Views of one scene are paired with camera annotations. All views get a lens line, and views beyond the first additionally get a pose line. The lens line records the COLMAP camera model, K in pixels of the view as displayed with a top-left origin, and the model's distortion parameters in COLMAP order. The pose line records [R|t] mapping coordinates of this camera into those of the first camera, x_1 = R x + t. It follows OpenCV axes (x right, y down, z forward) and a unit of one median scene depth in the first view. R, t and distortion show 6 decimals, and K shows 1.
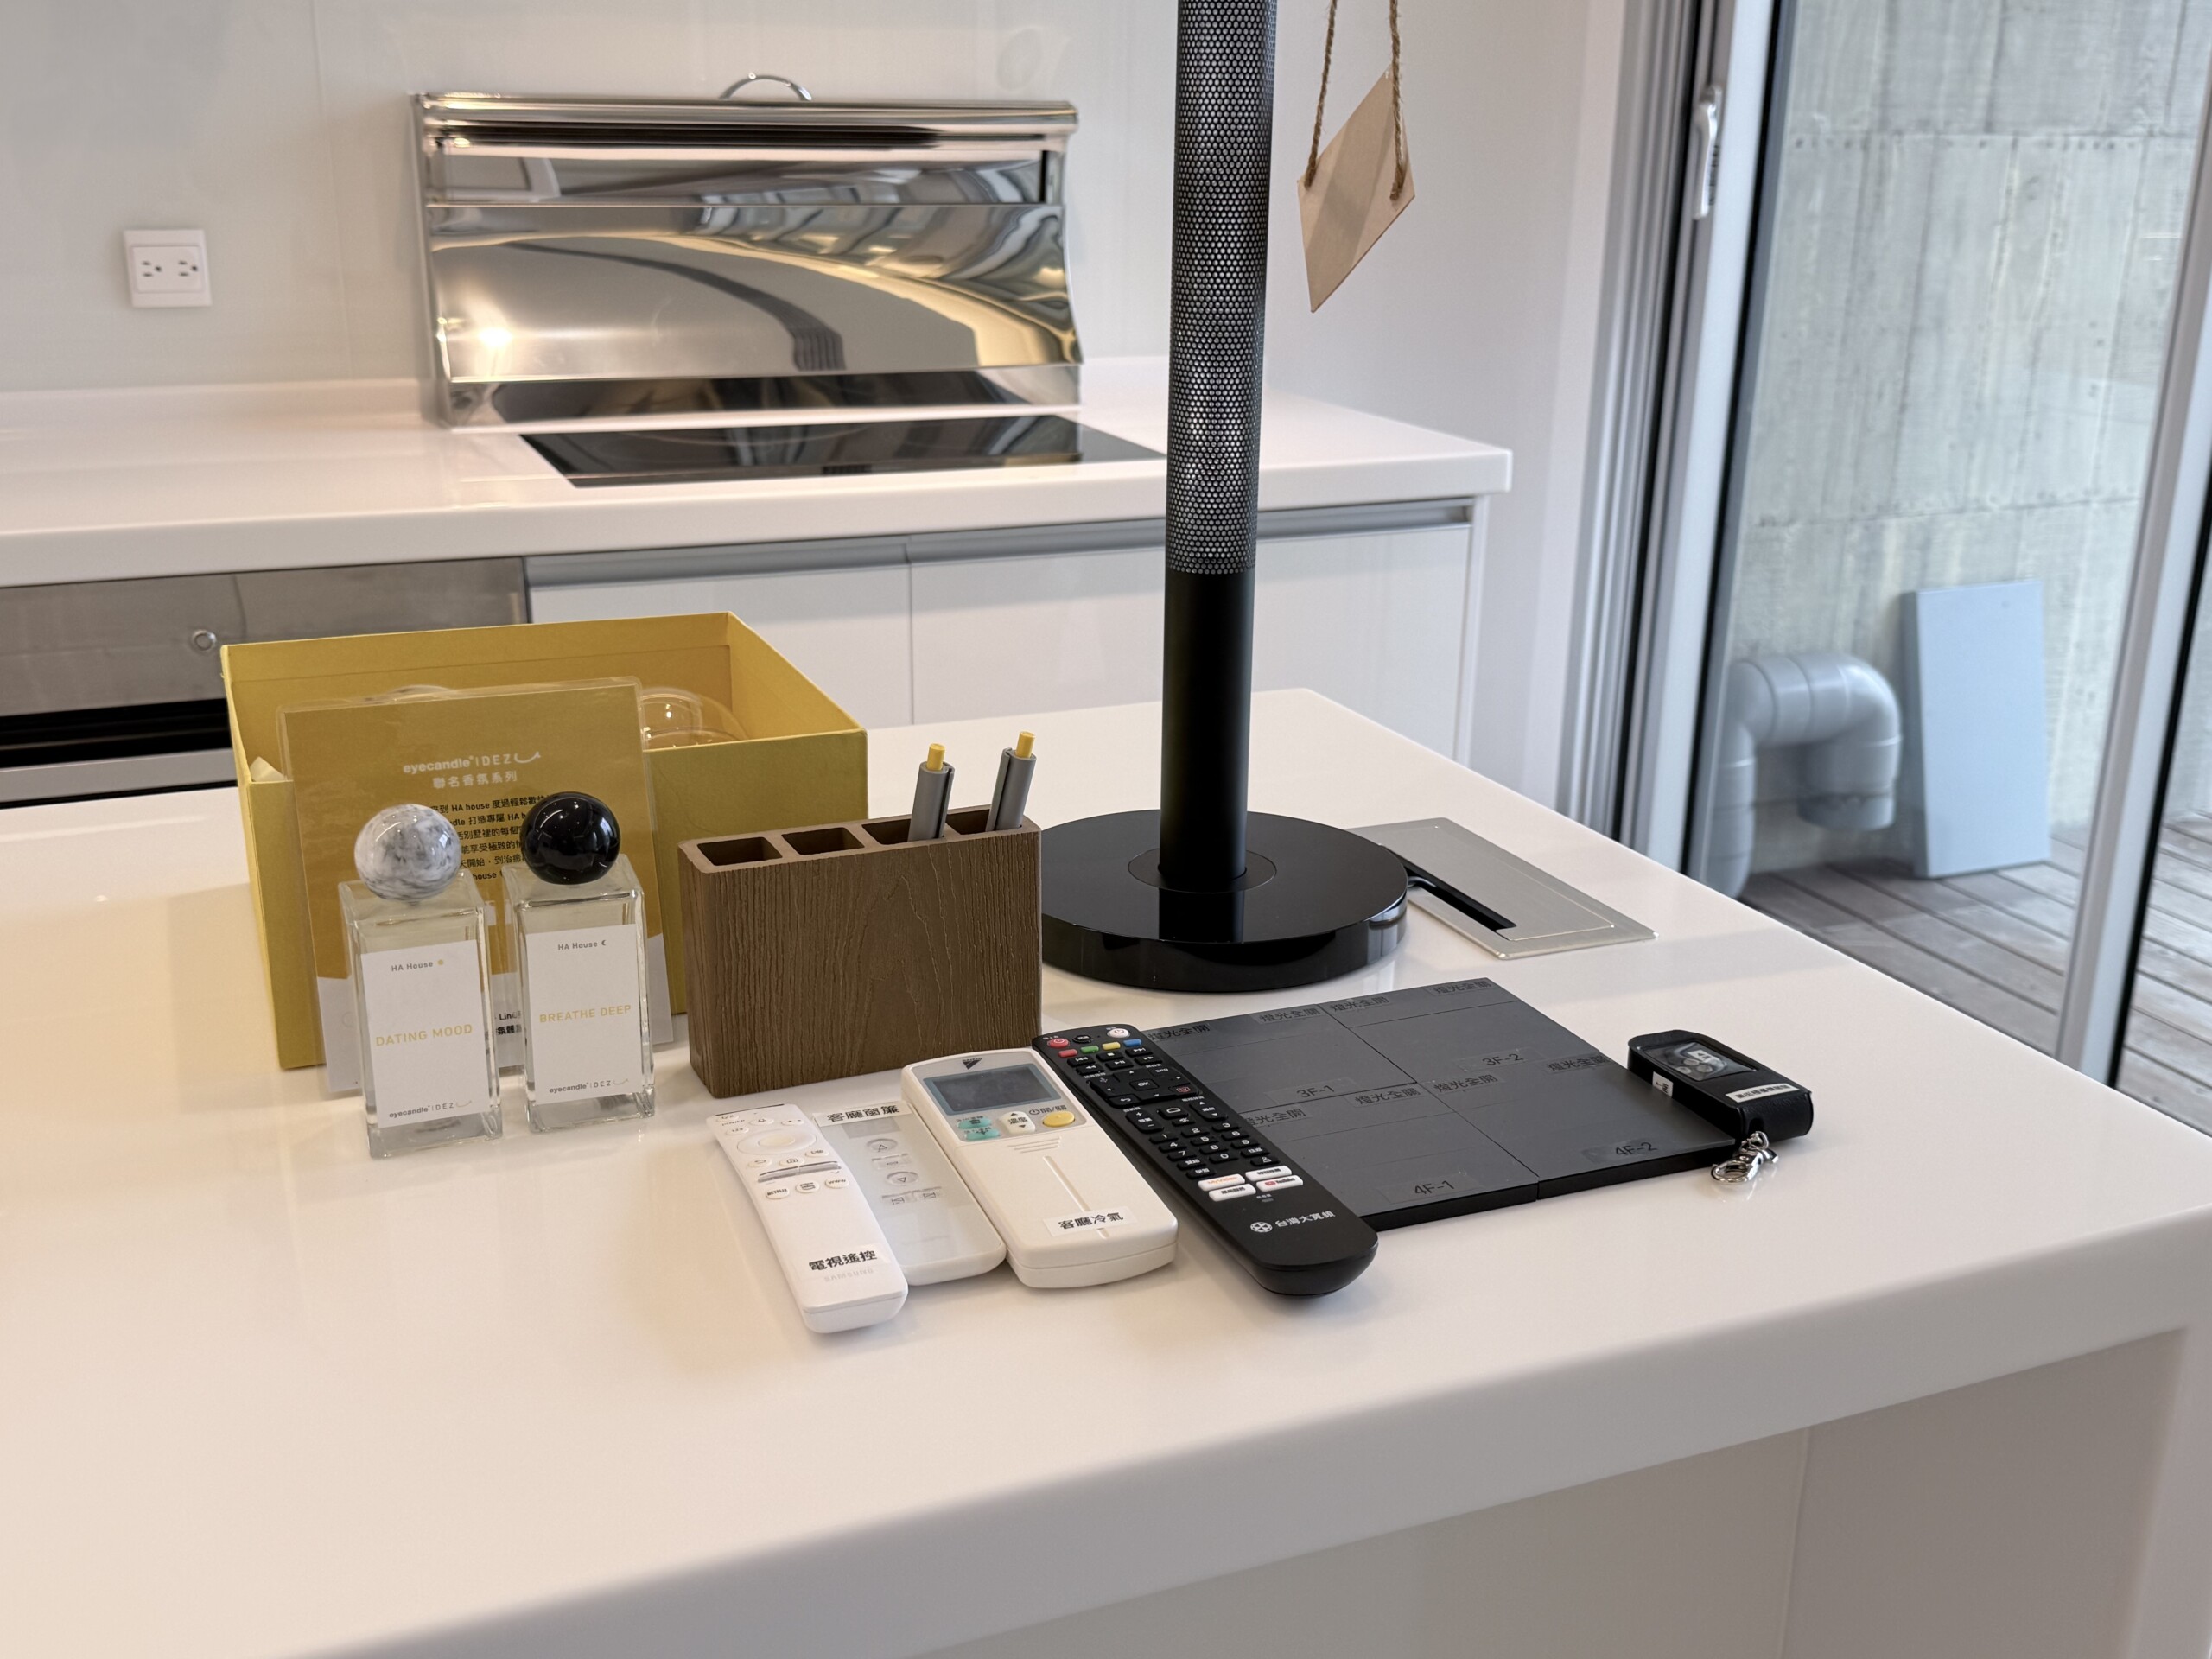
lens RADIAL K [[2264.7, 0, 1106.0], [0, 2264.7, 829.5], [0, 0, 1]] dist [0.093743, -0.004923]
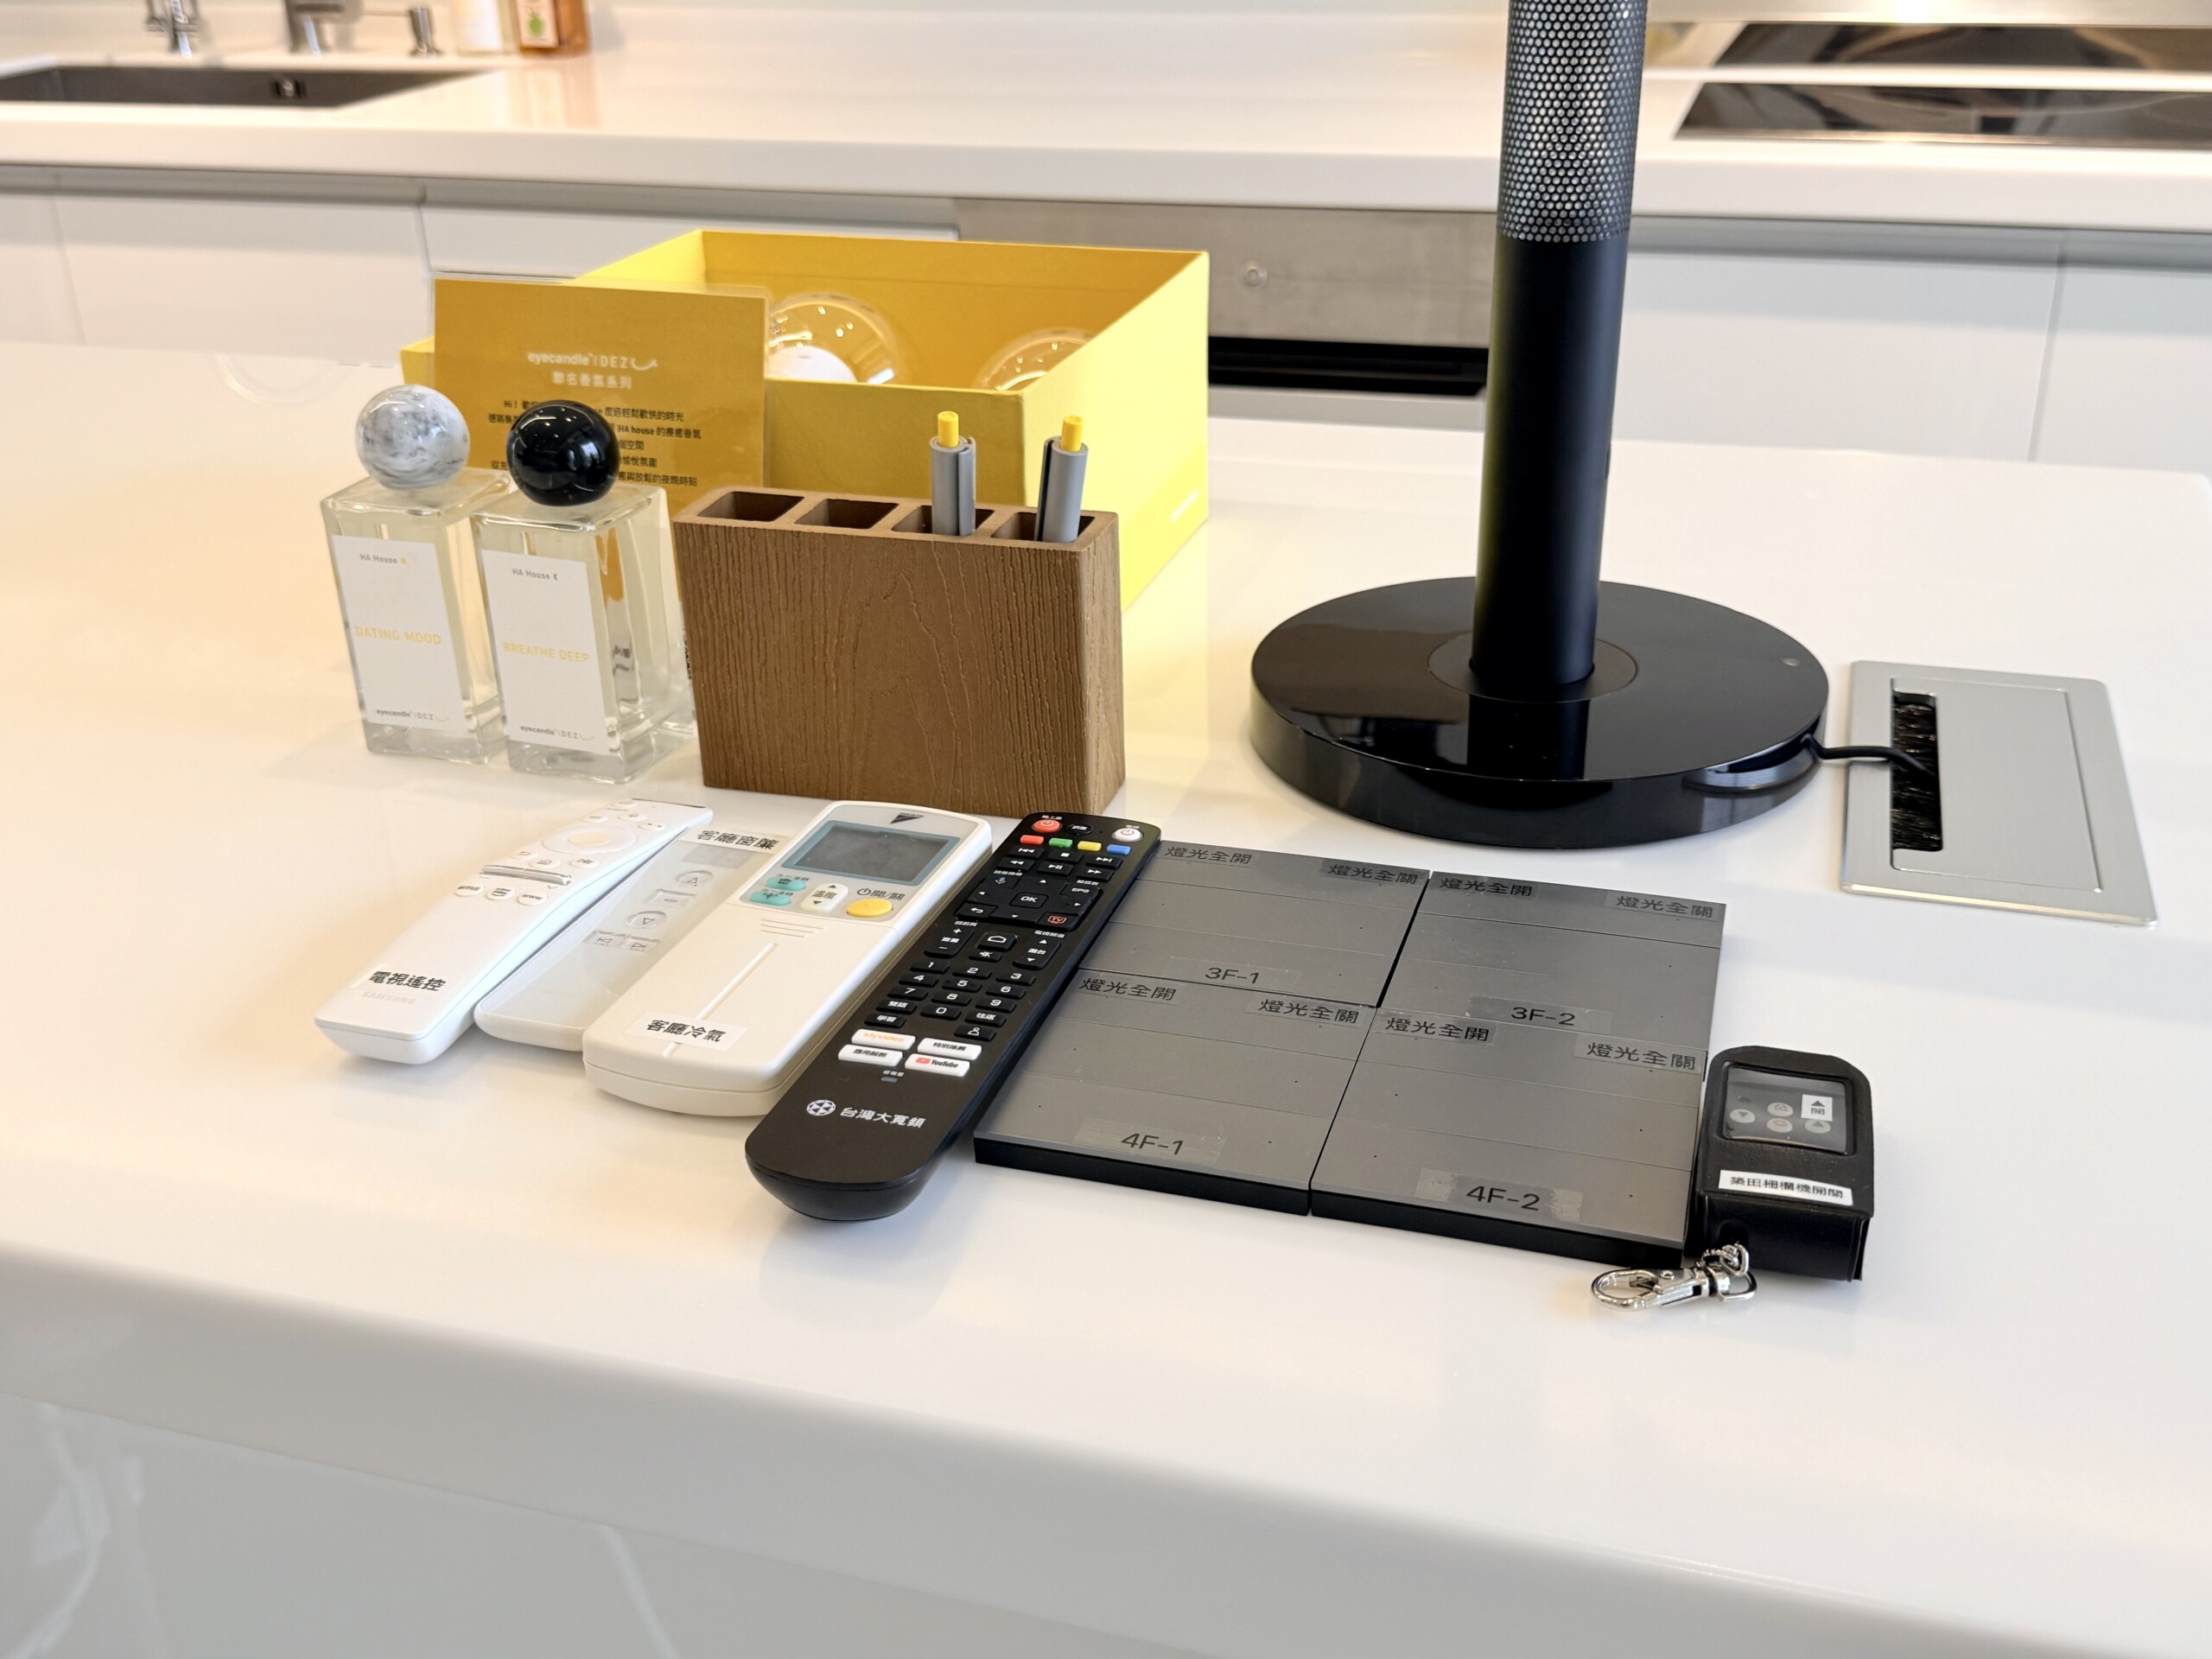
lens RADIAL K [[2264.7, 0, 1106.0], [0, 2264.7, 829.5], [0, 0, 1]] dist [0.093743, -0.004923]
pose [[0.769410, 0.252358, -0.586791, 0.468097], [-0.173753, 0.966695, 0.187913, -0.056484], [0.614669, -0.042625, 0.787633, 0.411639]]
